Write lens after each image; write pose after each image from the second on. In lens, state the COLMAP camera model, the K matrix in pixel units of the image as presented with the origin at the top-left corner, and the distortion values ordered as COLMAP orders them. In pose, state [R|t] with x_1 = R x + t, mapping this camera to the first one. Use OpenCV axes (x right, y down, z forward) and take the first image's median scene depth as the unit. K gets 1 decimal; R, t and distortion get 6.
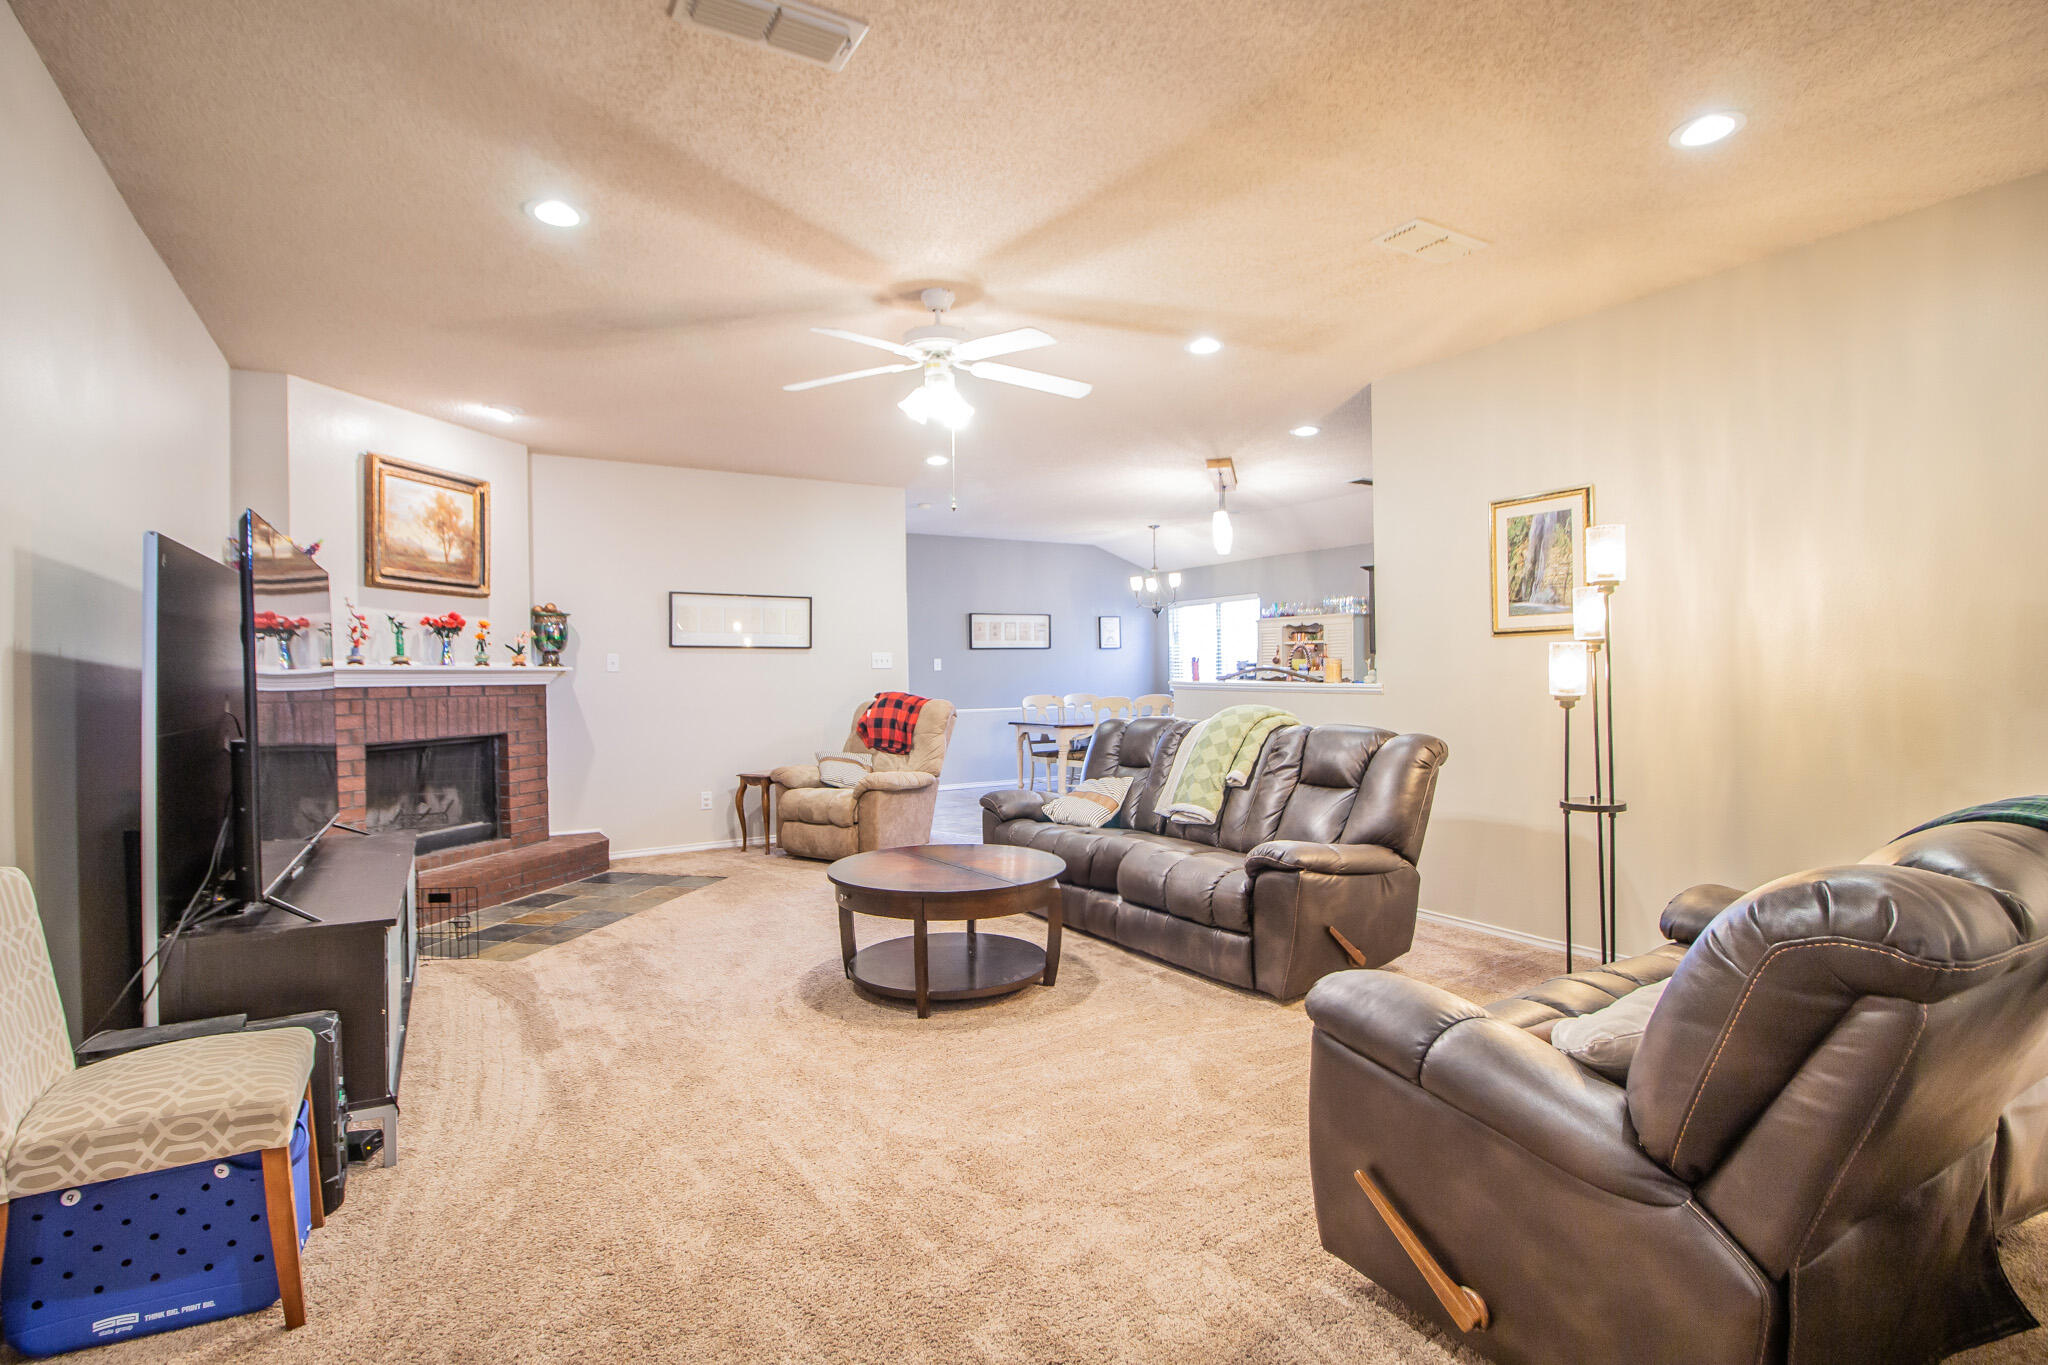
lens RADIAL K [[1002.1, 0, 1023.7], [0, 1002.1, 668.1], [0, 0, 1]] dist [-0.011141, -0.002260]
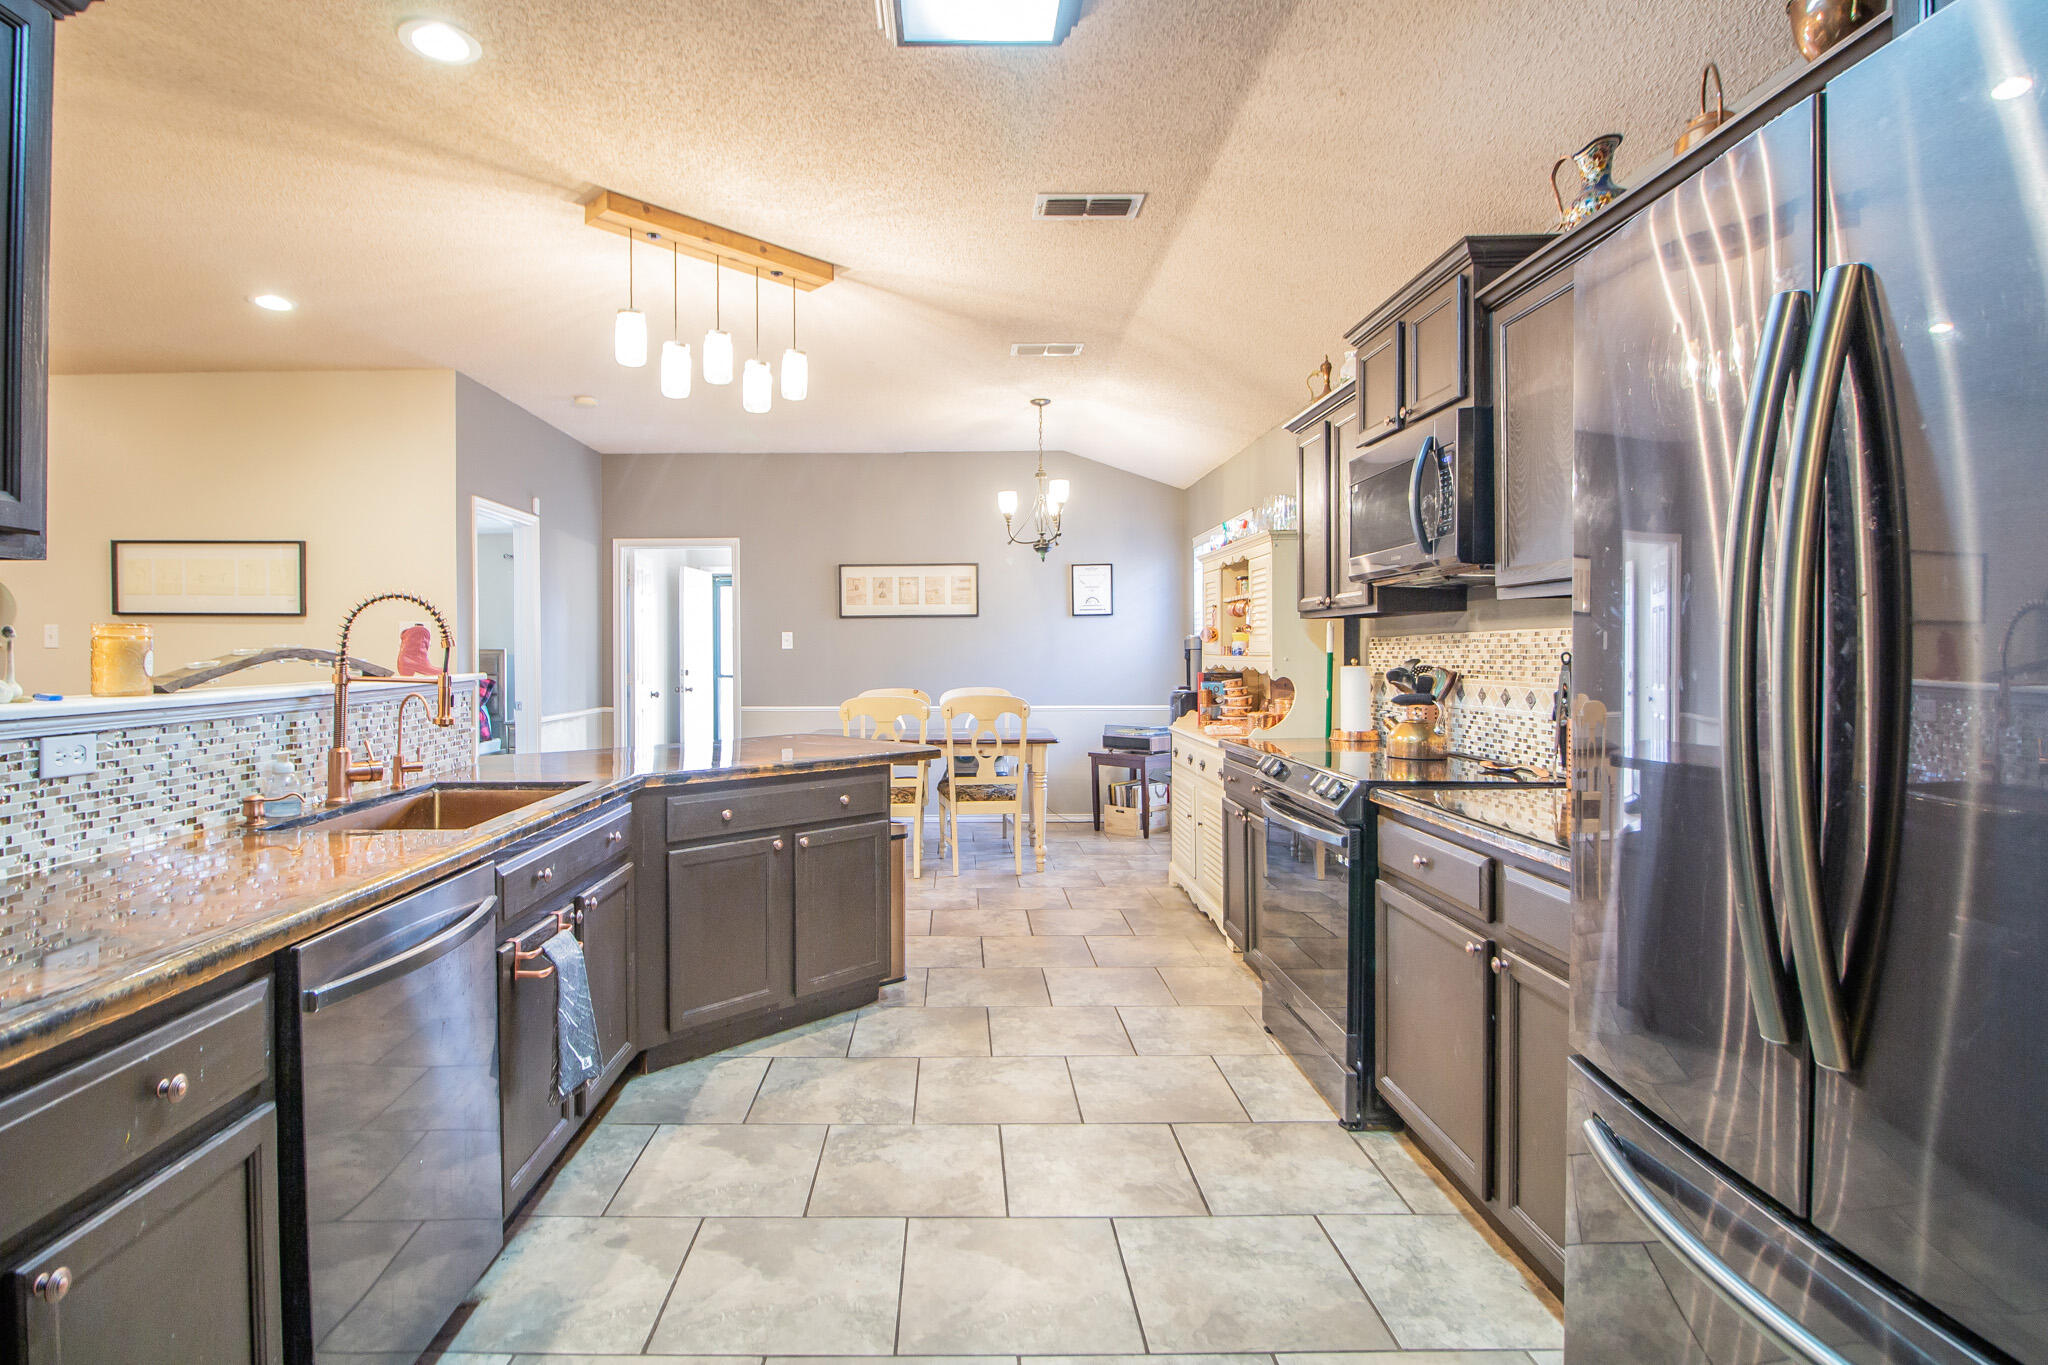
lens RADIAL K [[1002.1, 0, 1020.0], [0, 1002.1, 666.2], [0, 0, 1]] dist [-0.011141, -0.002260]
pose [[0.880145, 0.015987, -0.474435, 0.704778], [-0.004707, 0.999678, 0.024955, -0.005785], [0.474681, -0.019731, 0.879937, 0.843868]]
